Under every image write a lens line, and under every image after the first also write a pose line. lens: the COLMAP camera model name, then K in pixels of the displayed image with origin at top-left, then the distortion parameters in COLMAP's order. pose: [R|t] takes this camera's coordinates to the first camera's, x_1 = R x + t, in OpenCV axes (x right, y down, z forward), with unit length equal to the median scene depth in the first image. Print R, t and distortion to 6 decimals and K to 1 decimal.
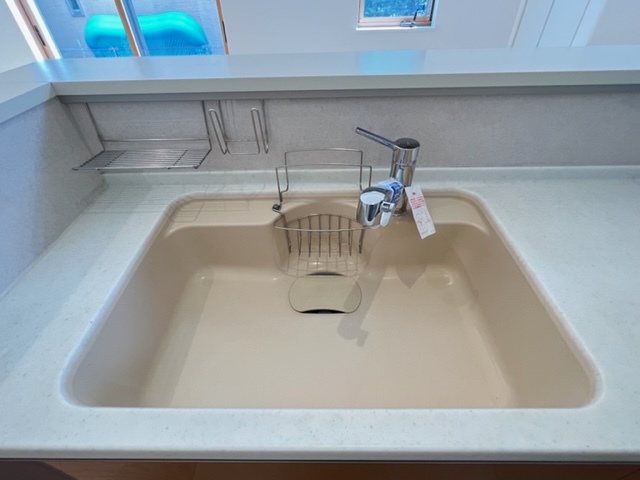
lens RADIAL K [[319.2, 0, 320.6], [0, 319.2, 237.8], [0, 0, 1]] dist [-0.012270, 0.001970]
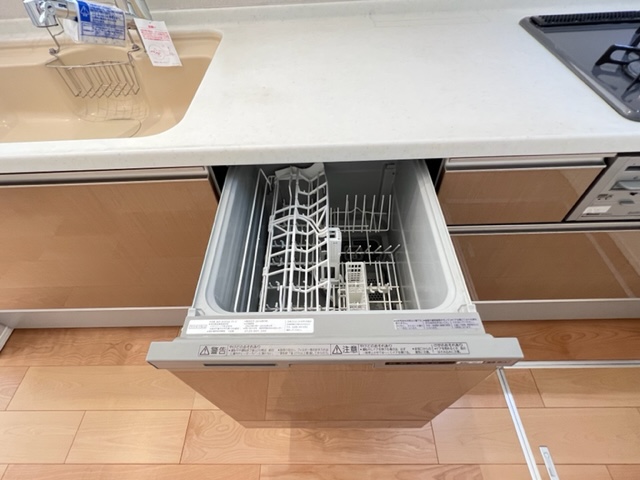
lens RADIAL K [[319.2, 0, 321.1], [0, 319.2, 241.0], [0, 0, 1]] dist [-0.012270, 0.001970]
pose [[0.999777, -0.020935, -0.002754, 0.807071], [0.021073, 0.980976, 0.192983, 0.370706], [-0.001339, -0.192998, 0.981198, -0.239622]]
